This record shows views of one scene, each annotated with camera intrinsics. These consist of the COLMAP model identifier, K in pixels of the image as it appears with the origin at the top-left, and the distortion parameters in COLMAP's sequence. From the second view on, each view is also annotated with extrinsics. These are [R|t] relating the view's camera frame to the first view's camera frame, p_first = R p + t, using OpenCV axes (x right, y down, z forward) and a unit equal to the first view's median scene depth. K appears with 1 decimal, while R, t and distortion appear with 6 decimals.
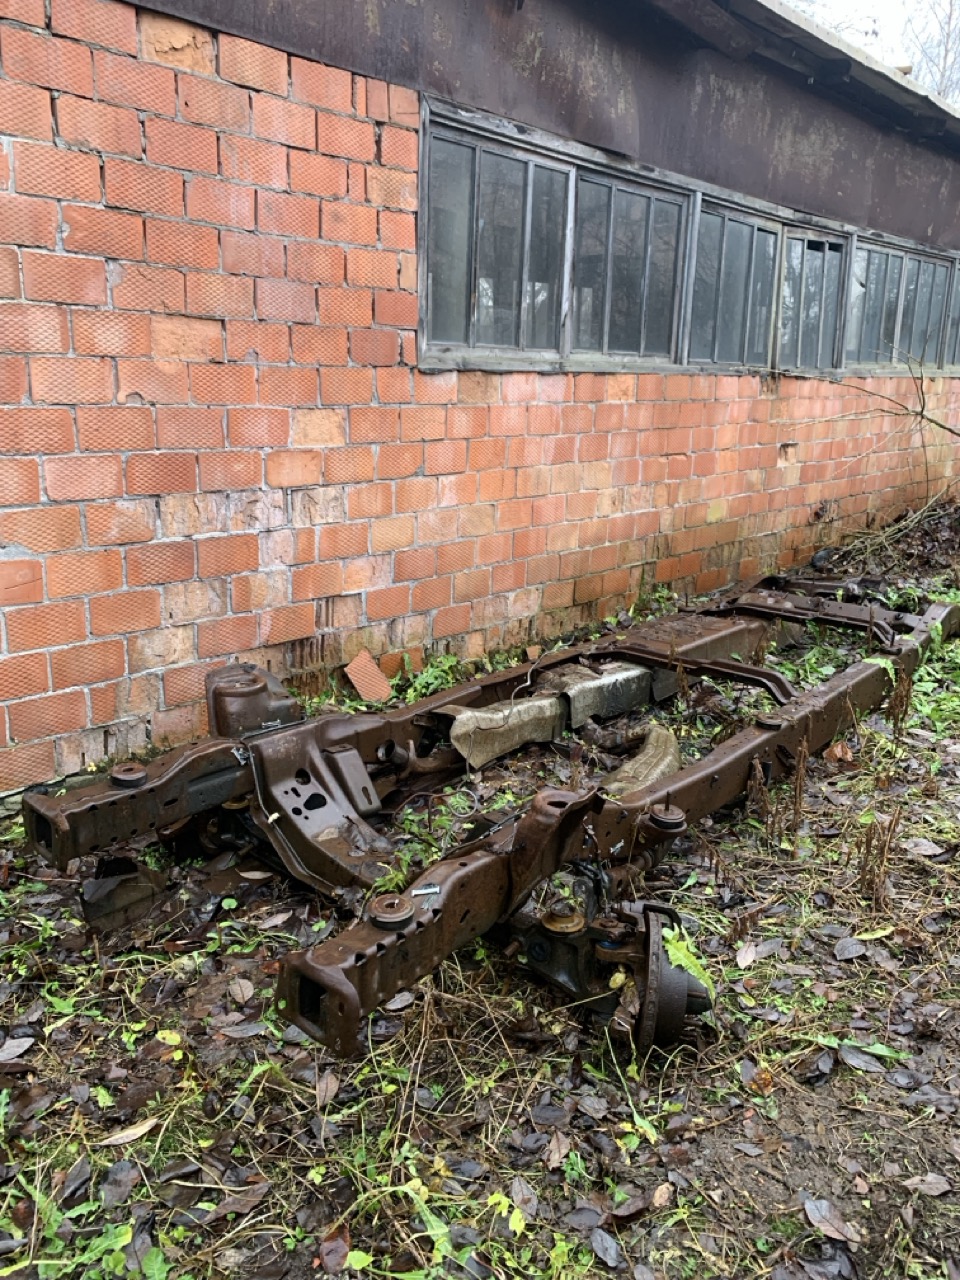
lens RADIAL K [[967.2, 0, 484.5], [0, 967.2, 637.3], [0, 0, 1]] dist [0.026132, -0.020910]
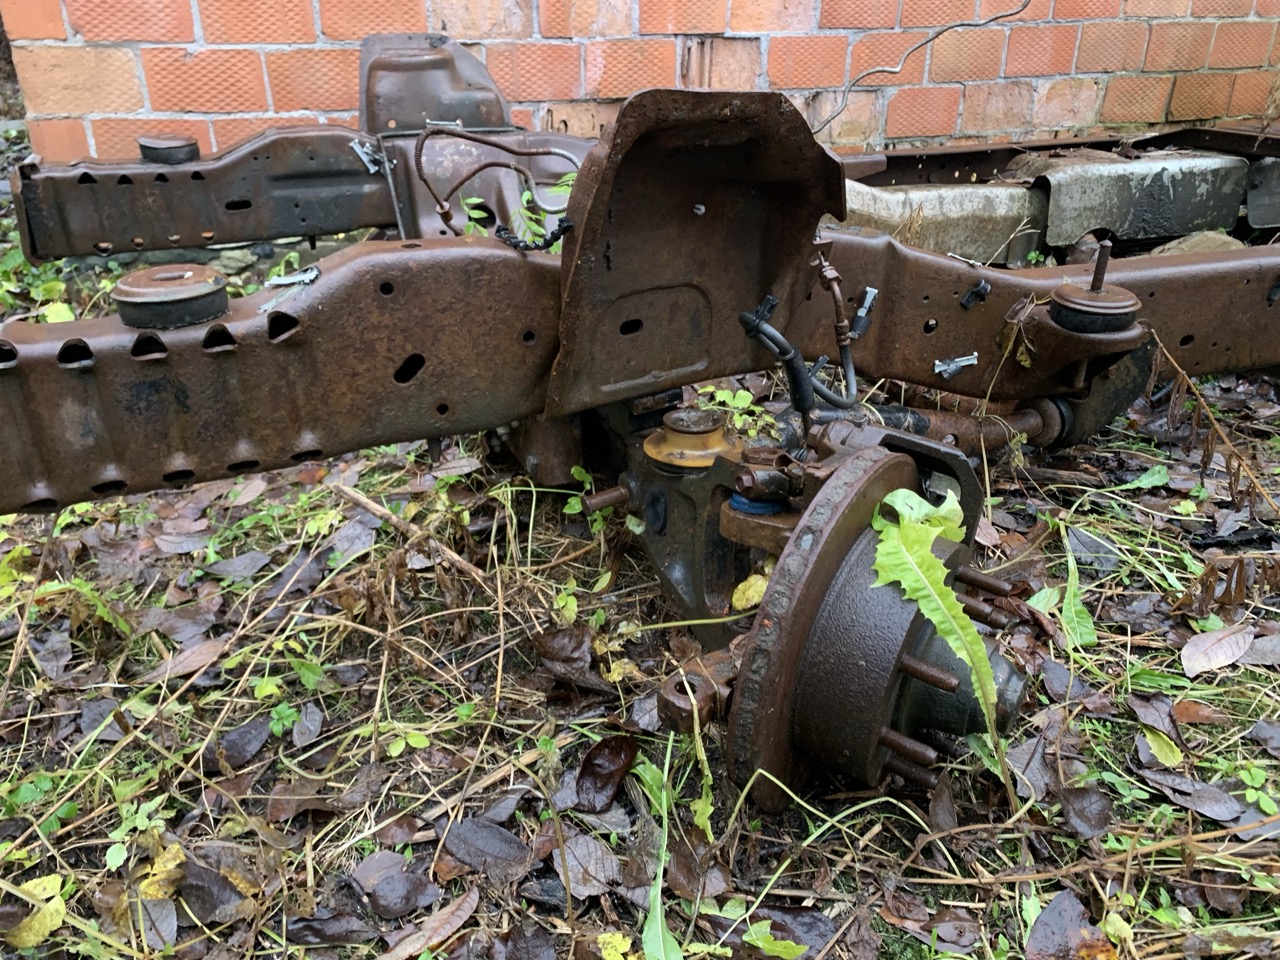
lens RADIAL K [[967.2, 0, 639.3], [0, 967.2, 471.1], [0, 0, 1]] dist [0.026132, -0.020910]
pose [[0.880037, 0.163163, -0.445996, 0.217641], [-0.088390, 0.978992, 0.183745, 0.196835], [0.466607, -0.122281, 0.875971, 0.533229]]
